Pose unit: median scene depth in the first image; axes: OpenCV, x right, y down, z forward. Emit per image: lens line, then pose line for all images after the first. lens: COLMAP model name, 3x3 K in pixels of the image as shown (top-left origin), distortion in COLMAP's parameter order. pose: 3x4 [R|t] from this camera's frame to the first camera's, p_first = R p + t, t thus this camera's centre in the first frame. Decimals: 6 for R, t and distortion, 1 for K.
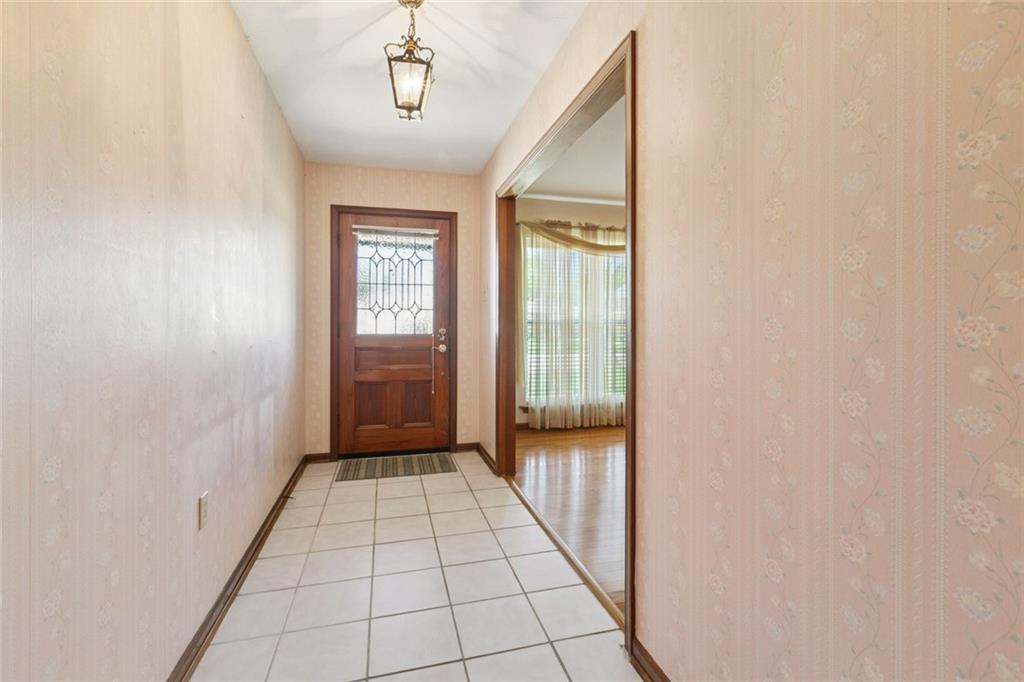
lens RADIAL K [[458.6, 0, 512.0], [0, 458.6, 332.6], [0, 0, 1]] dist [0.000645, -0.000378]
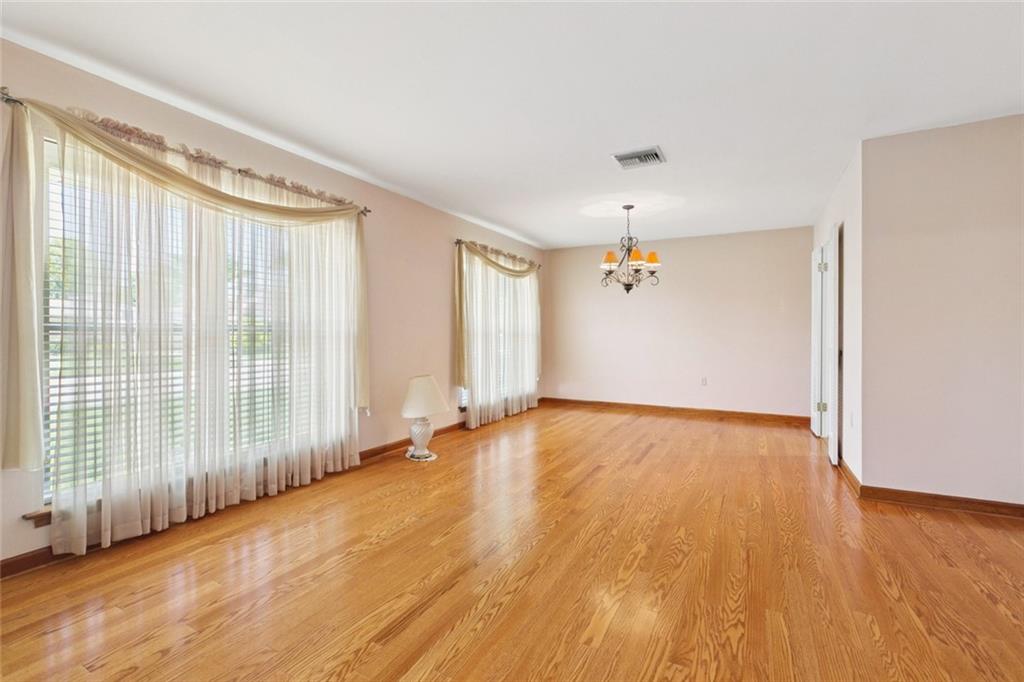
lens RADIAL K [[458.6, 0, 508.9], [0, 458.6, 335.4], [0, 0, 1]] dist [0.000645, -0.000378]
pose [[0.694187, -0.000591, 0.719794, 0.022869], [0.003066, 0.999993, -0.002136, -0.011172], [-0.719788, 0.003689, 0.694184, 0.344853]]
